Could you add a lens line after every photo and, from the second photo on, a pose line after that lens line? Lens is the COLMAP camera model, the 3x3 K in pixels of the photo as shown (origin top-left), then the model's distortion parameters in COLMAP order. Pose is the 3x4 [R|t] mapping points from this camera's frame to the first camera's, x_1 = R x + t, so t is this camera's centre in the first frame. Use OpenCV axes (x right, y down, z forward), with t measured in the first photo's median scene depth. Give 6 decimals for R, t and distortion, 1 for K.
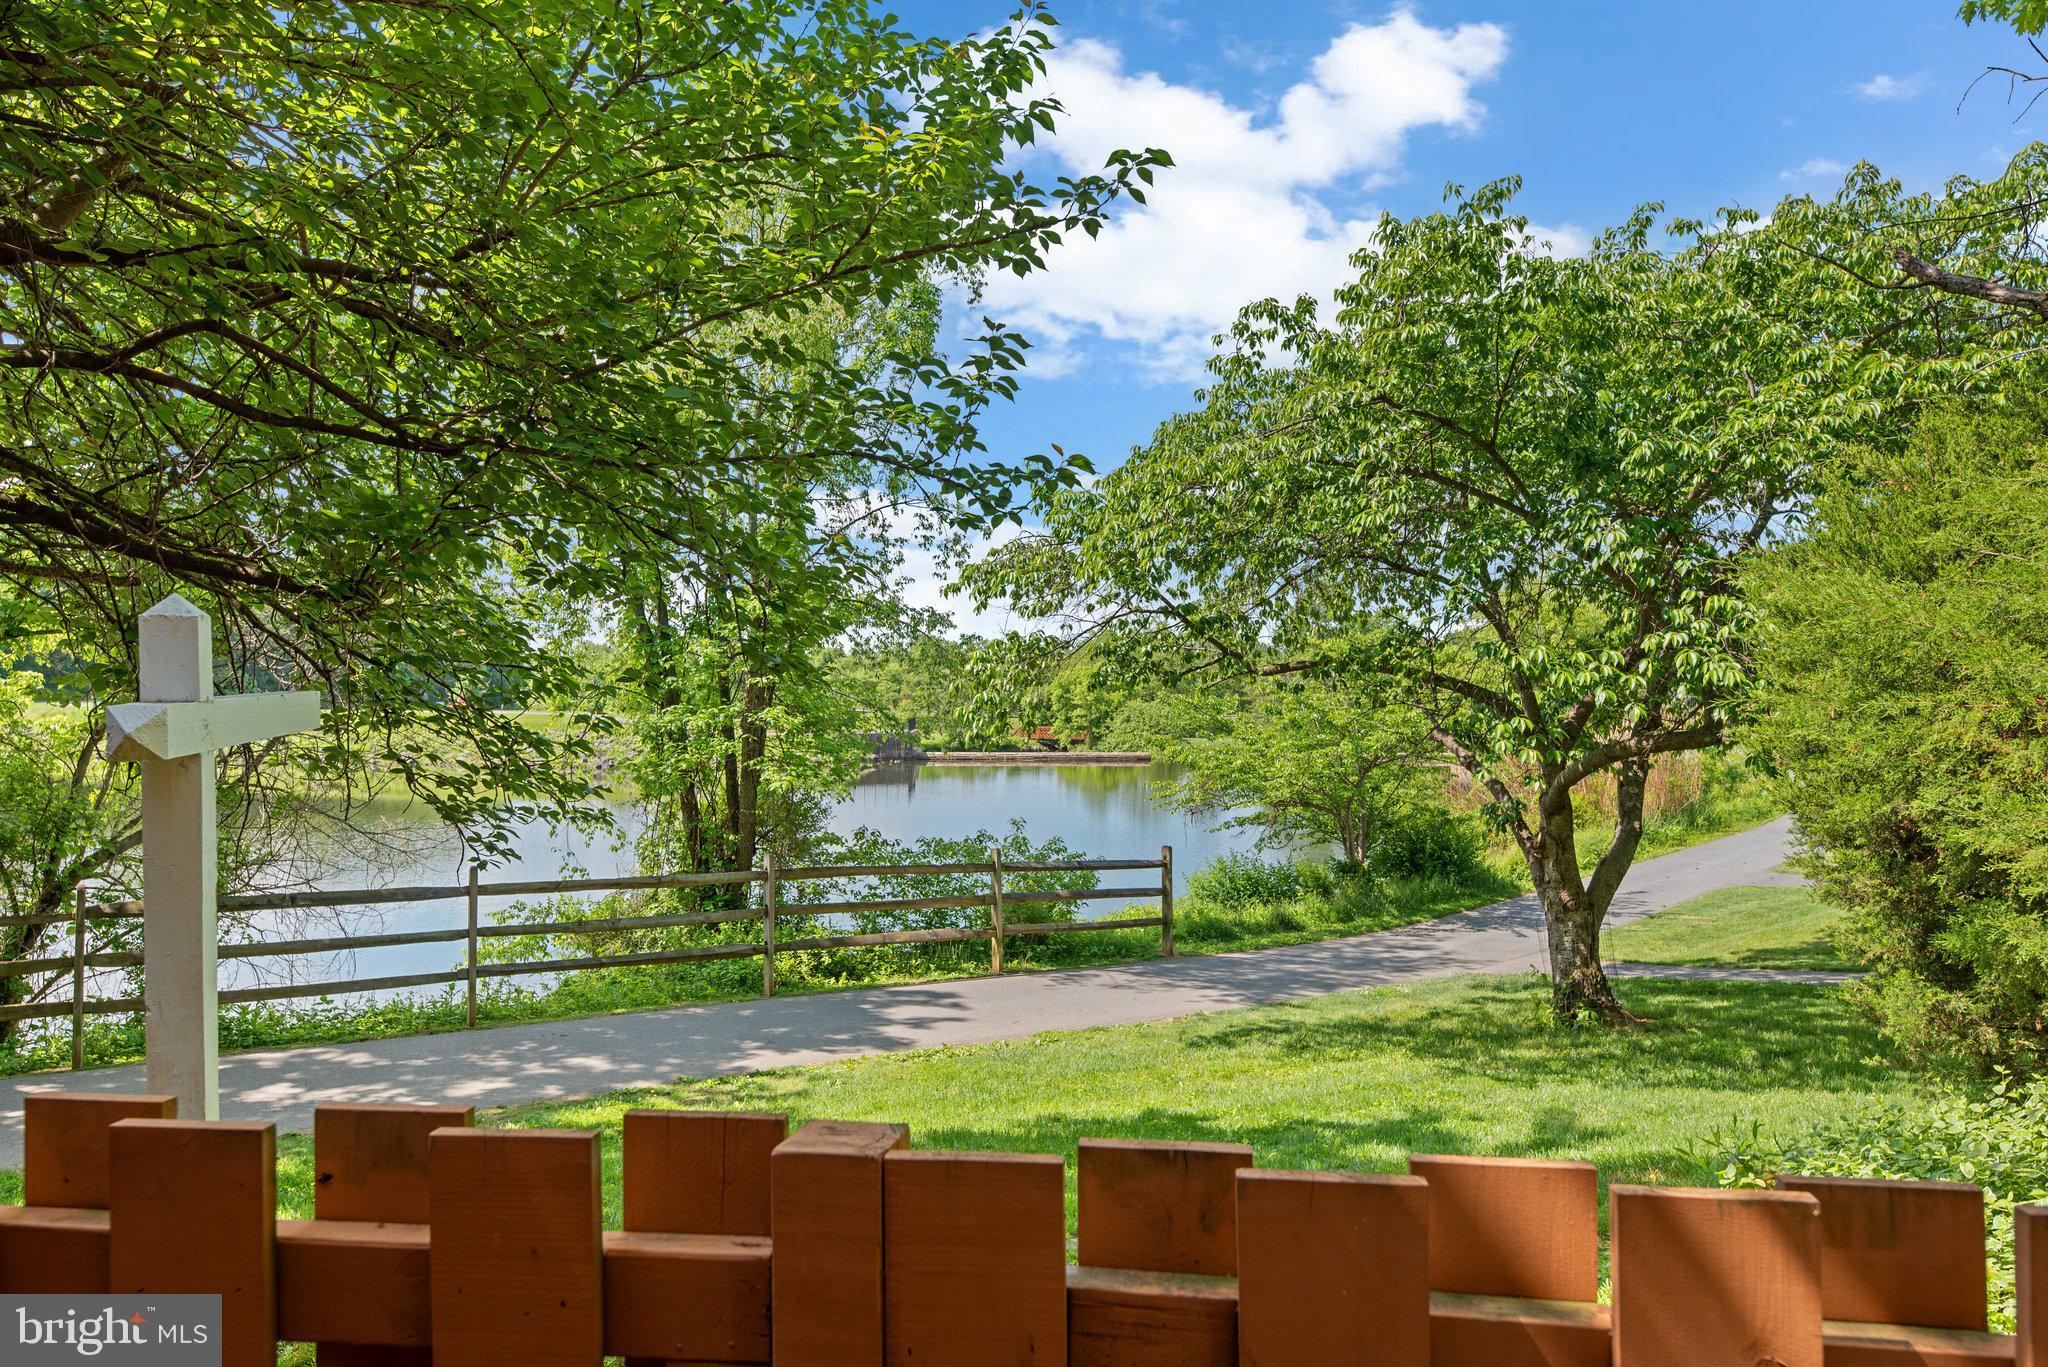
lens RADIAL K [[1306.2, 0, 1021.8], [0, 1306.2, 683.6], [0, 0, 1]] dist [-0.001255, -0.000620]
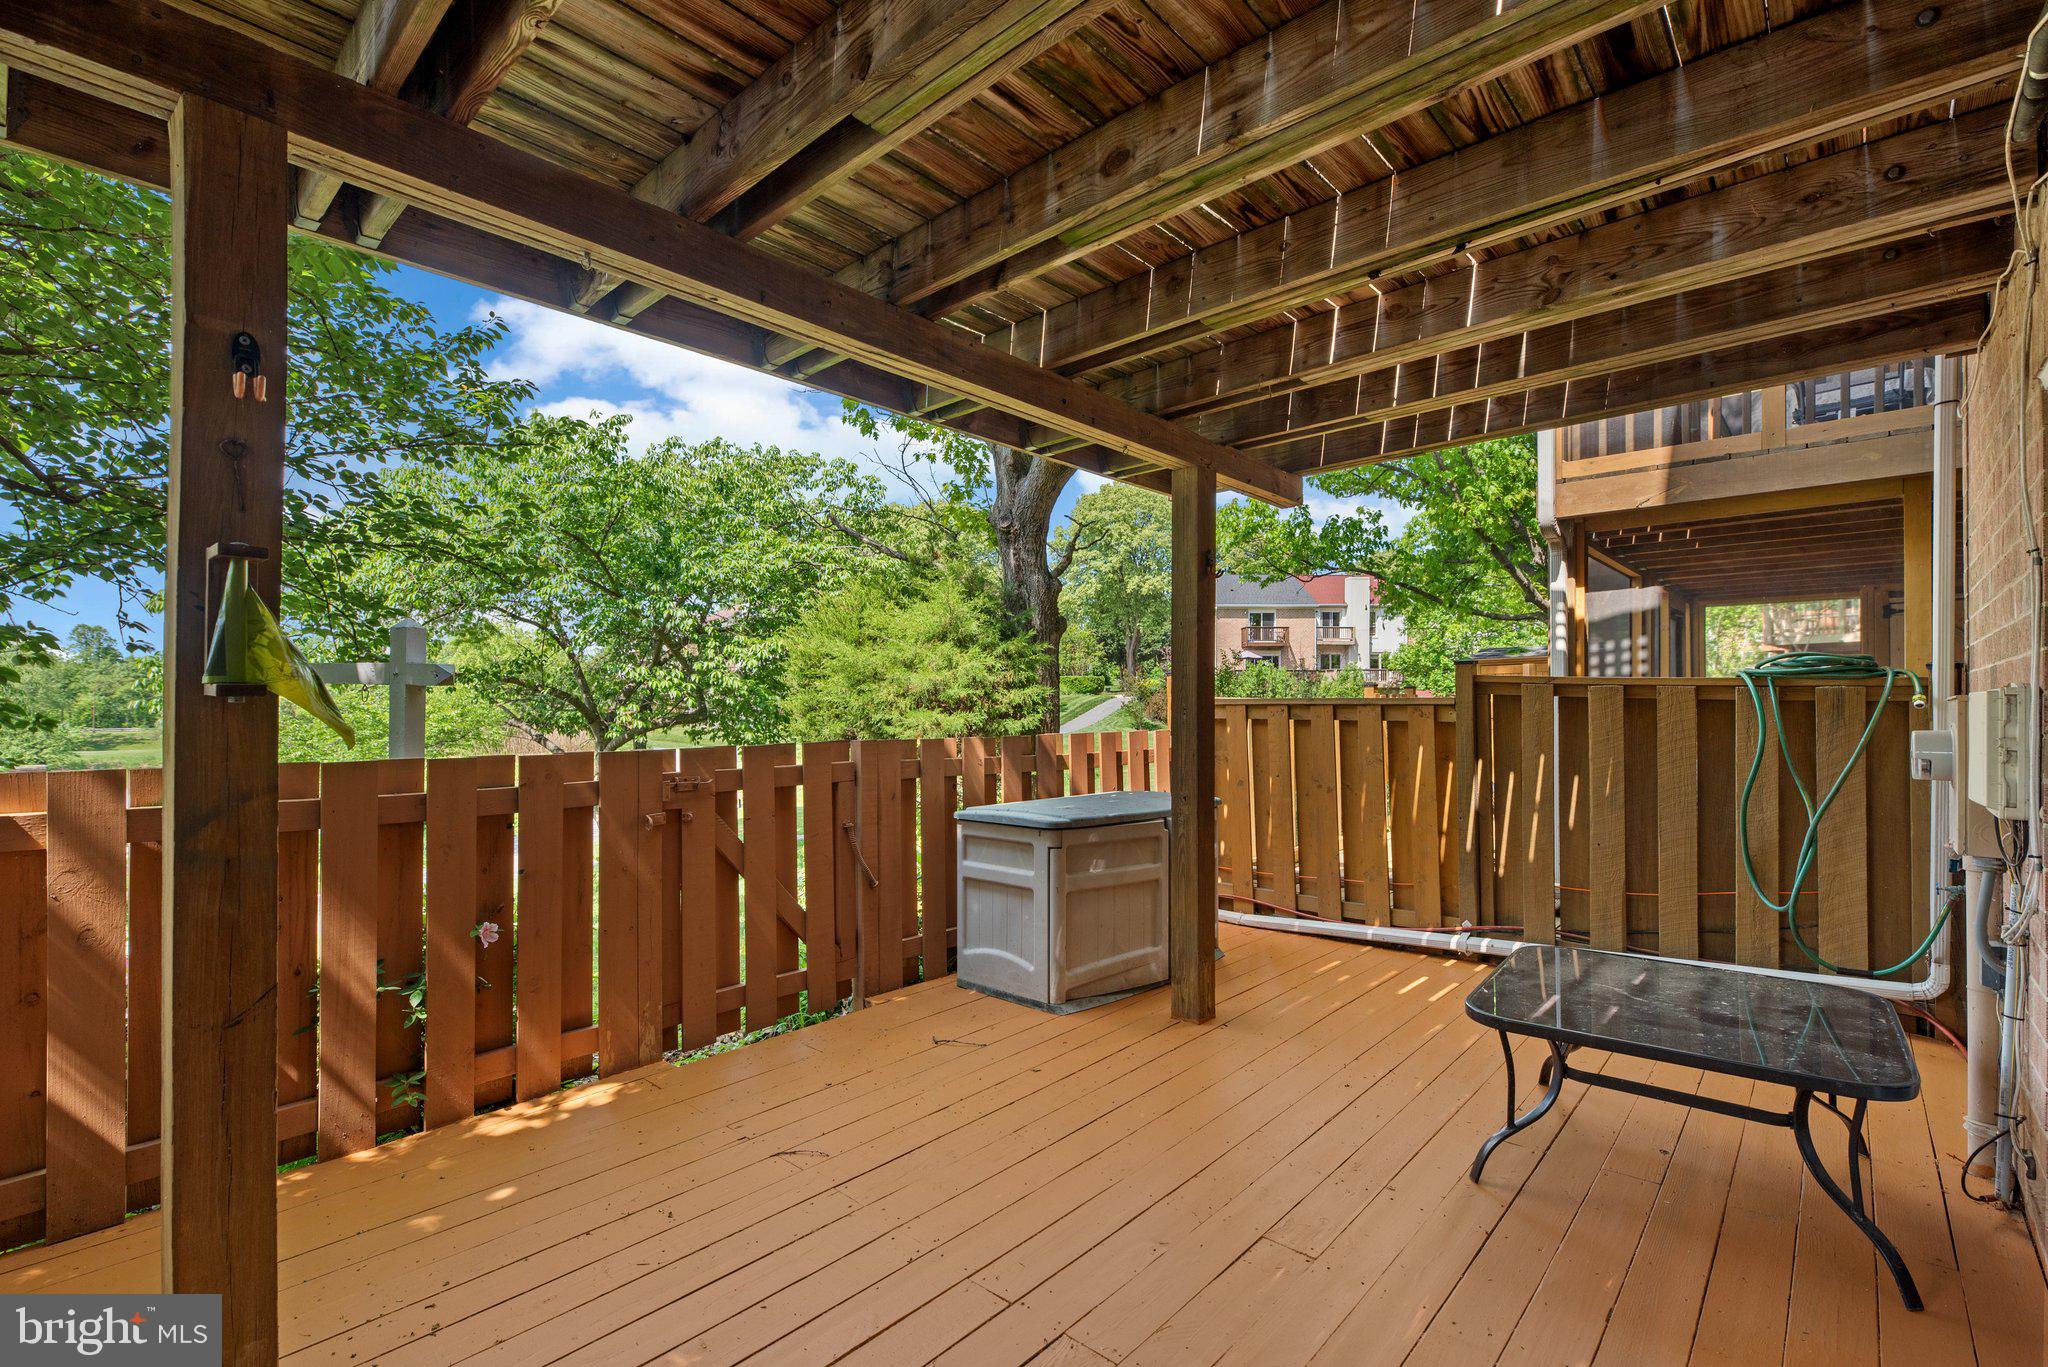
lens RADIAL K [[923.3, 0, 1022.0], [0, 923.3, 697.2], [0, 0, 1]] dist [0.001299, 0.001713]
pose [[0.587568, 0.004937, 0.809160, -0.371320], [-0.003054, 0.999988, -0.003883, 0.019587], [-0.809169, -0.000190, 0.587576, -0.239552]]
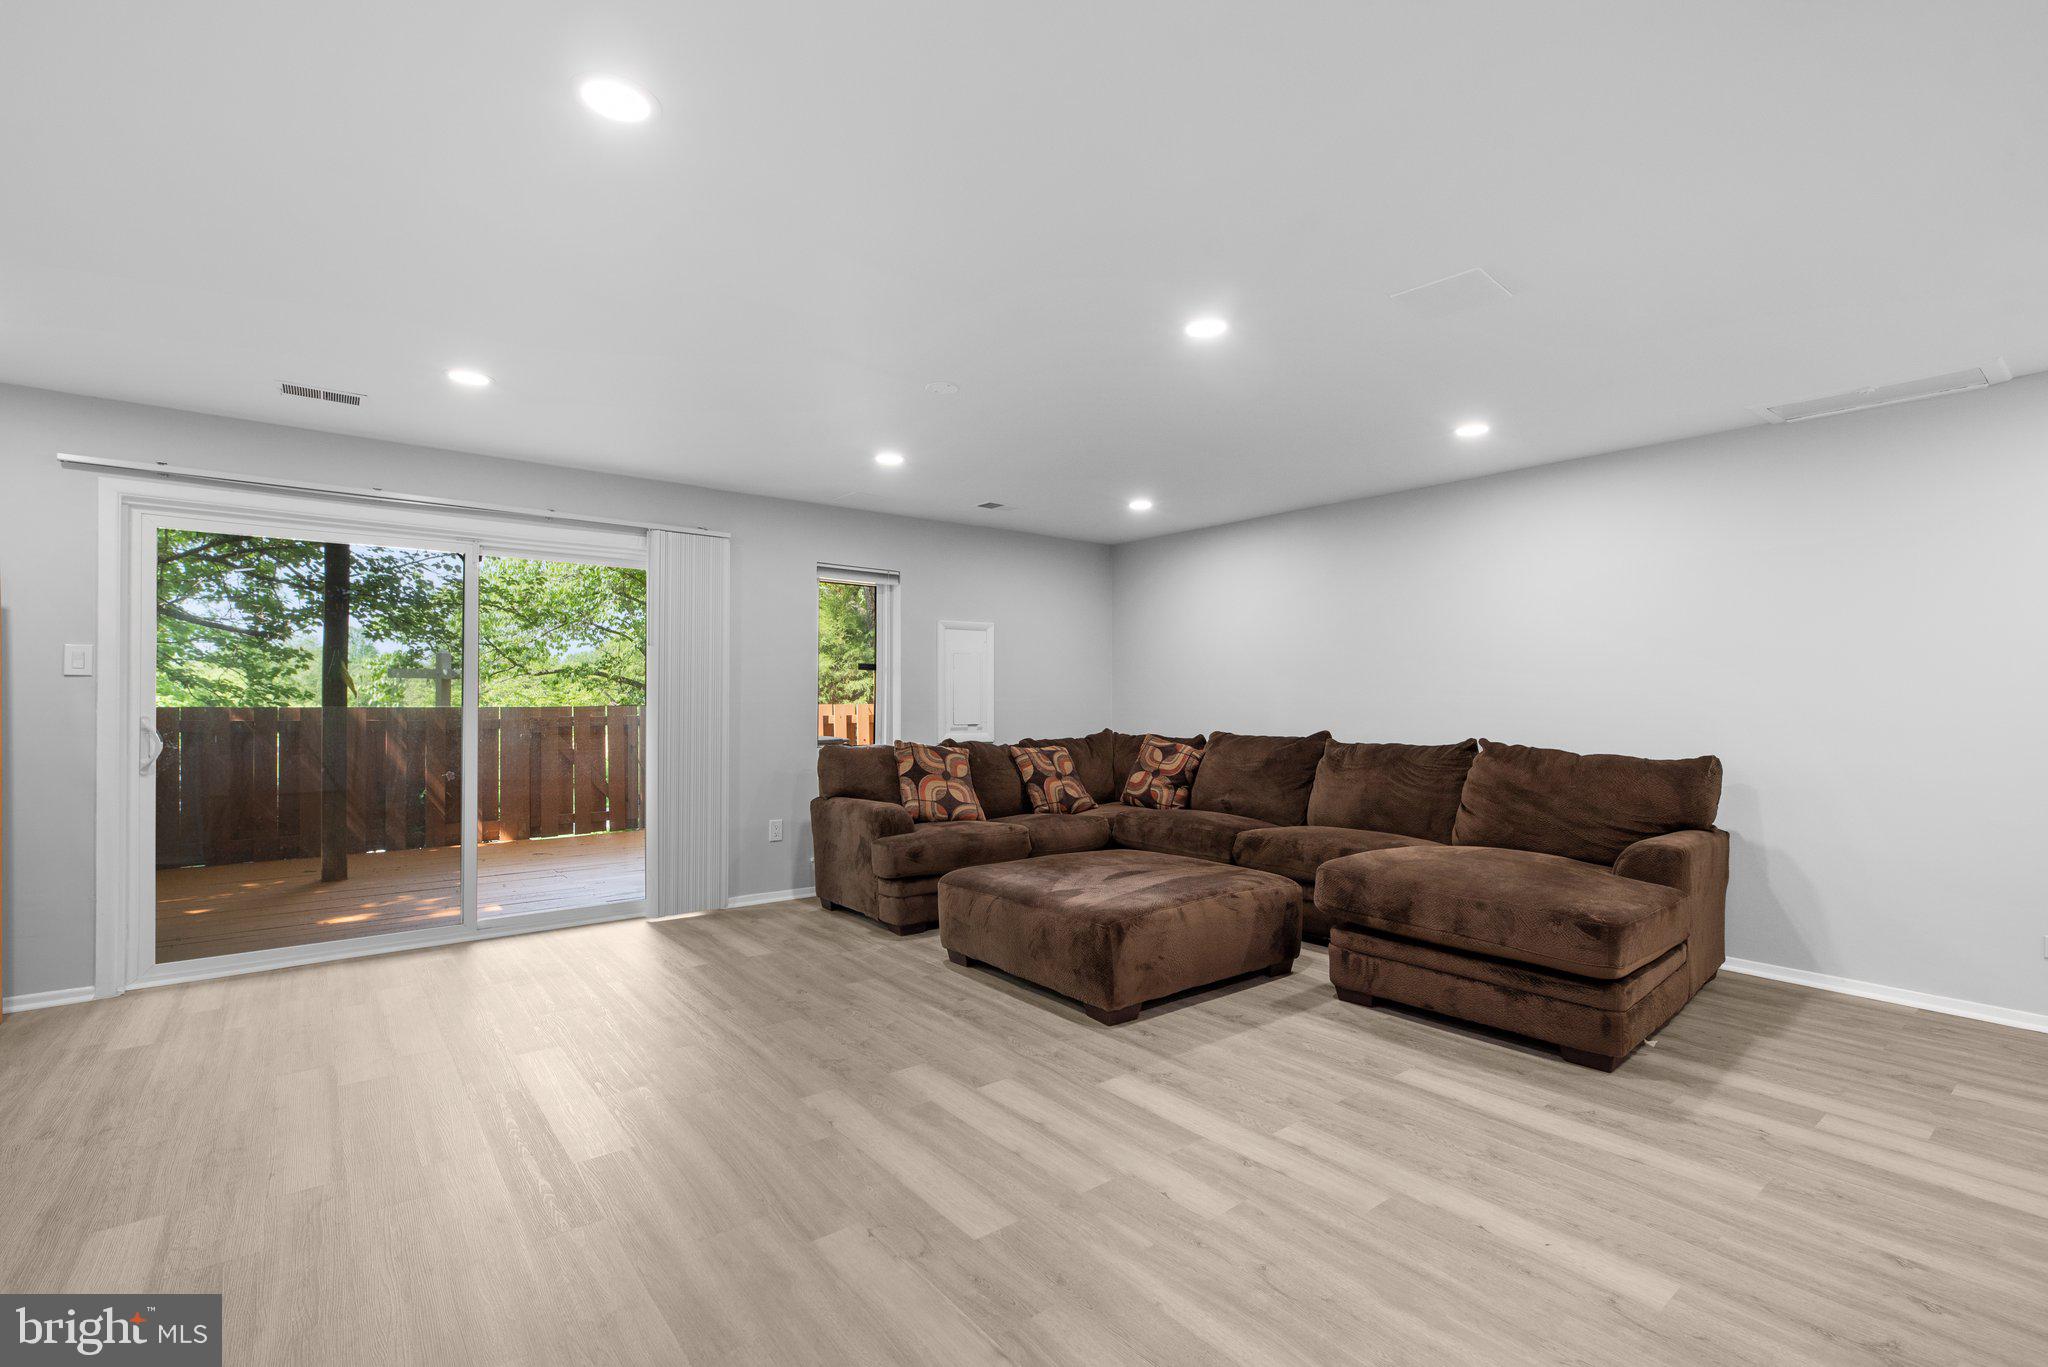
lens RADIAL K [[923.3, 0, 1028.3], [0, 923.3, 696.4], [0, 0, 1]] dist [0.001299, 0.001713]
pose [[0.706216, 0.003998, 0.707985, -0.571534], [-0.009607, 0.999946, 0.003936, 0.024327], [-0.707931, -0.009582, 0.706216, -1.959291]]
